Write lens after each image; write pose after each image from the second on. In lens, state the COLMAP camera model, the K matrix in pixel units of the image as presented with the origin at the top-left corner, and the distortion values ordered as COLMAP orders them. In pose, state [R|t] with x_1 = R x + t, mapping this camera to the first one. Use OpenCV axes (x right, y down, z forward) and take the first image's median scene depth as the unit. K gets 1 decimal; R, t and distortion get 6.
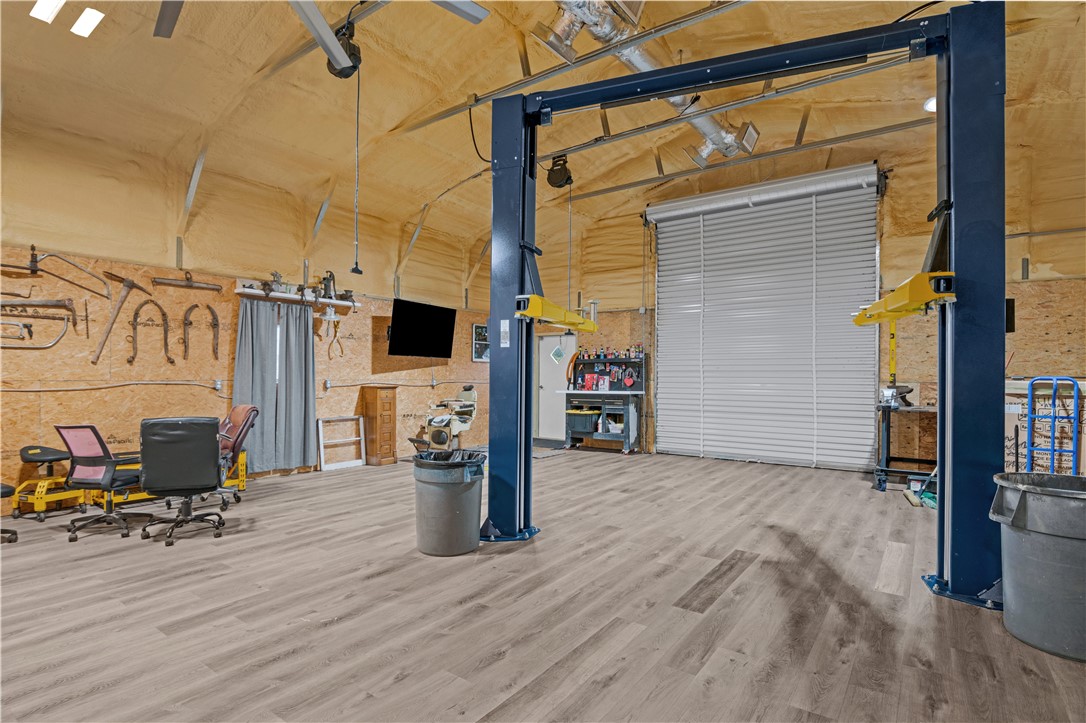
lens RADIAL K [[550.5, 0, 543.0], [0, 550.5, 372.6], [0, 0, 1]] dist [-0.022642, -0.000456]
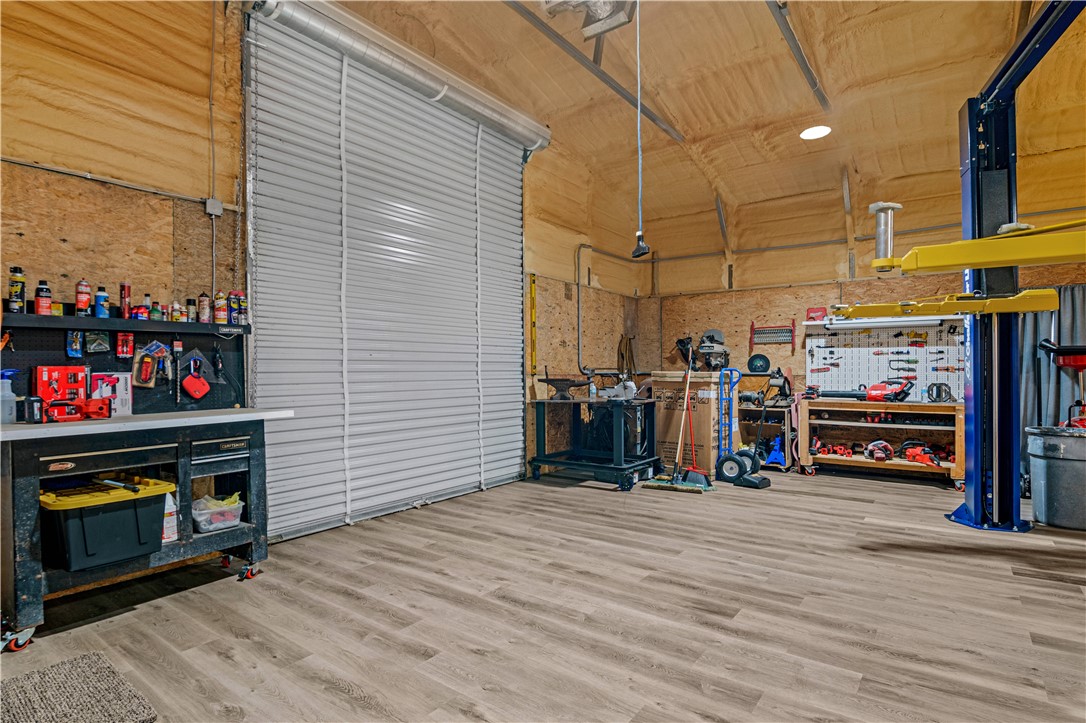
lens RADIAL K [[550.5, 0, 543.0], [0, 550.5, 372.6], [0, 0, 1]] dist [-0.022642, -0.000456]
pose [[0.017453, -0.012020, 0.999775, -0.305313], [-0.004014, 0.999919, 0.012091, 0.002388], [-0.999840, -0.004224, 0.017403, 1.070833]]
